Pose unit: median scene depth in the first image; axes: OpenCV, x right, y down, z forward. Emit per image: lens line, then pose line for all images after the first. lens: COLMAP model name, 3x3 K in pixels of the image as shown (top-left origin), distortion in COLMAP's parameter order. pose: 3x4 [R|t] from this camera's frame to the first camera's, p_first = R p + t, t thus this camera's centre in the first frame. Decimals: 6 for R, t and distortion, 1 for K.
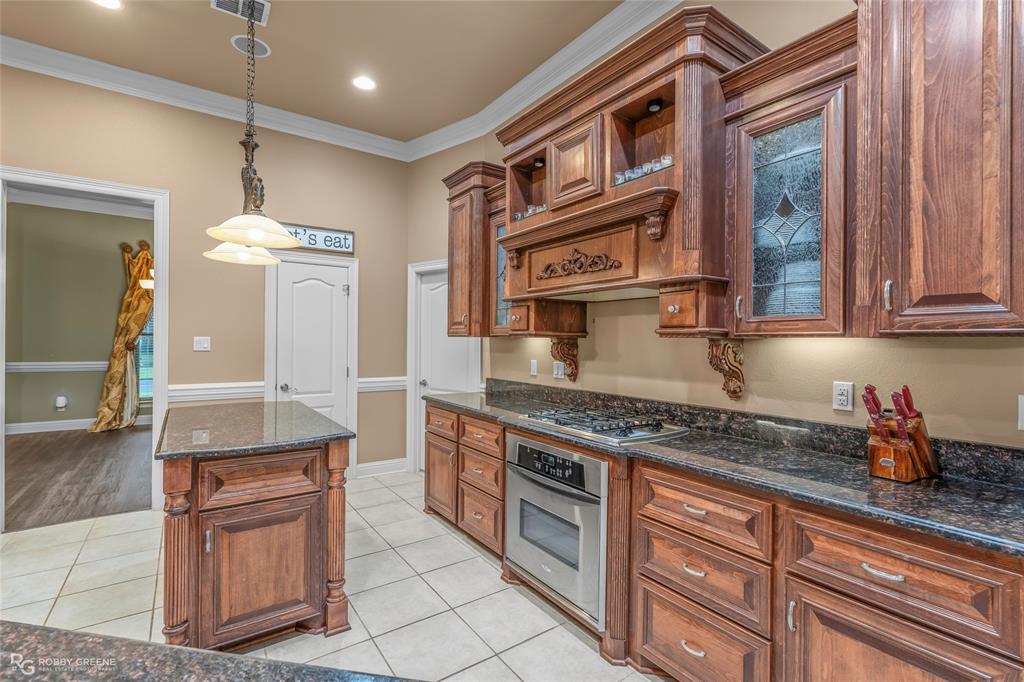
lens RADIAL K [[466.0, 0, 511.8], [0, 466.0, 336.7], [0, 0, 1]] dist [0.011984, 0.000229]
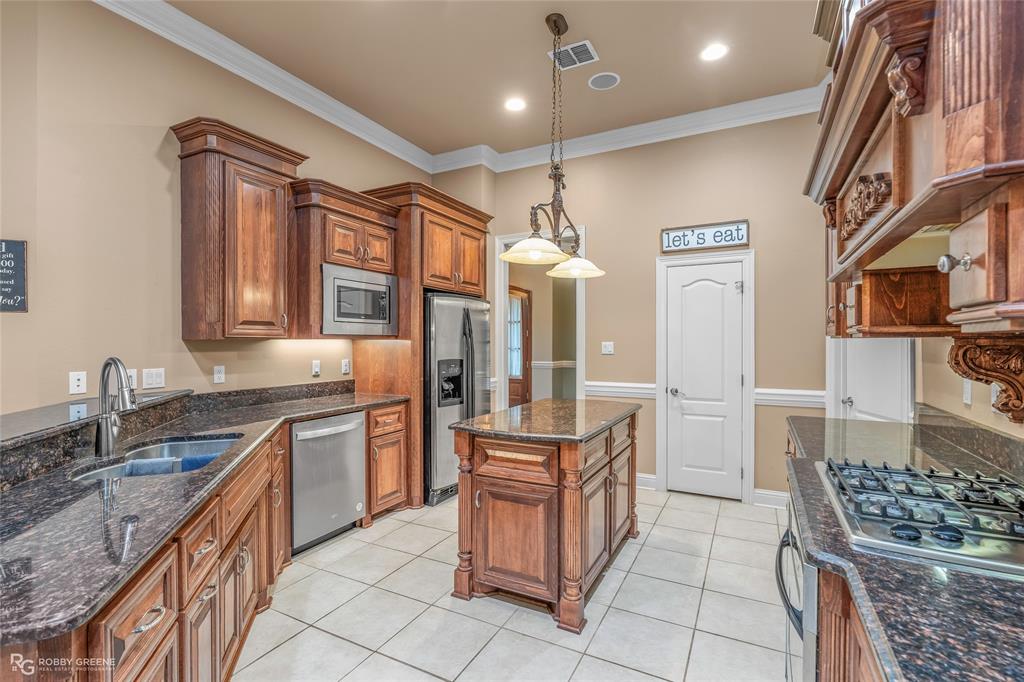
lens RADIAL K [[473.4, 0, 512.0], [0, 473.4, 341.0], [0, 0, 1]] dist [-0.000239, 0.000244]
pose [[0.459198, -0.012937, -0.888240, 0.268650], [0.012285, 0.999891, -0.008212, 0.004240], [0.888249, -0.007141, 0.459306, 0.226533]]
